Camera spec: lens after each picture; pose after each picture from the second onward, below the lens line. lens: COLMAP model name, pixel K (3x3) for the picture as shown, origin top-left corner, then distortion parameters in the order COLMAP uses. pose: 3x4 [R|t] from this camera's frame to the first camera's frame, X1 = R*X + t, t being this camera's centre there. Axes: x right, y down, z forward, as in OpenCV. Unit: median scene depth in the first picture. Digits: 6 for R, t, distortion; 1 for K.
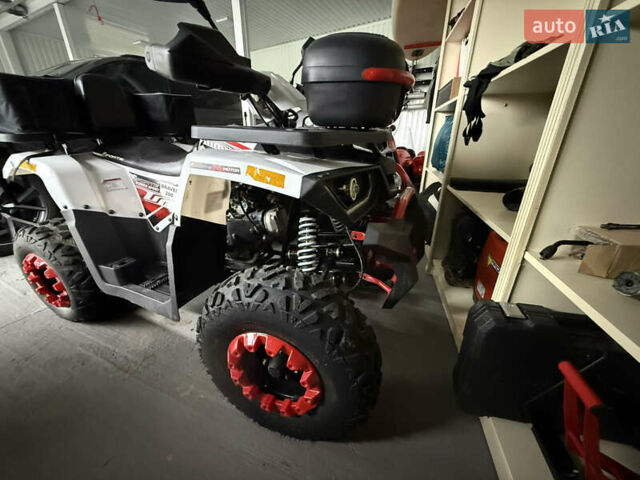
lens RADIAL K [[252.9, 0, 320.0], [0, 252.9, 240.0], [0, 0, 1]] dist [-0.001437, -0.000086]
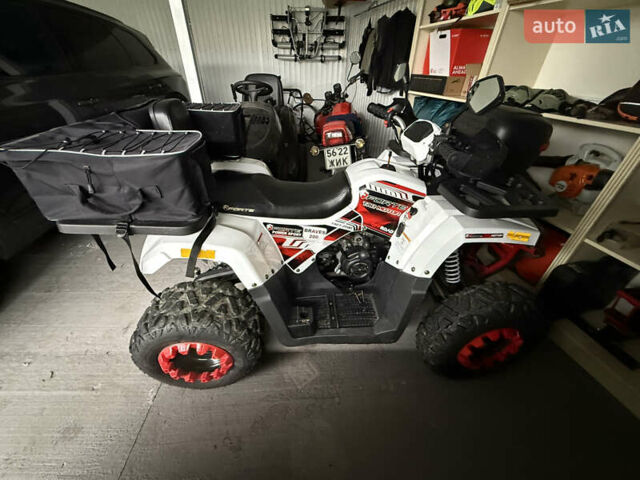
lens RADIAL K [[252.9, 0, 320.0], [0, 252.9, 240.0], [0, 0, 1]] dist [-0.001437, -0.000086]
pose [[0.891040, -0.245515, 0.381798, -0.935174], [0.160047, 0.957014, 0.241888, -0.396830], [-0.424773, -0.154426, 0.892032, 0.087637]]
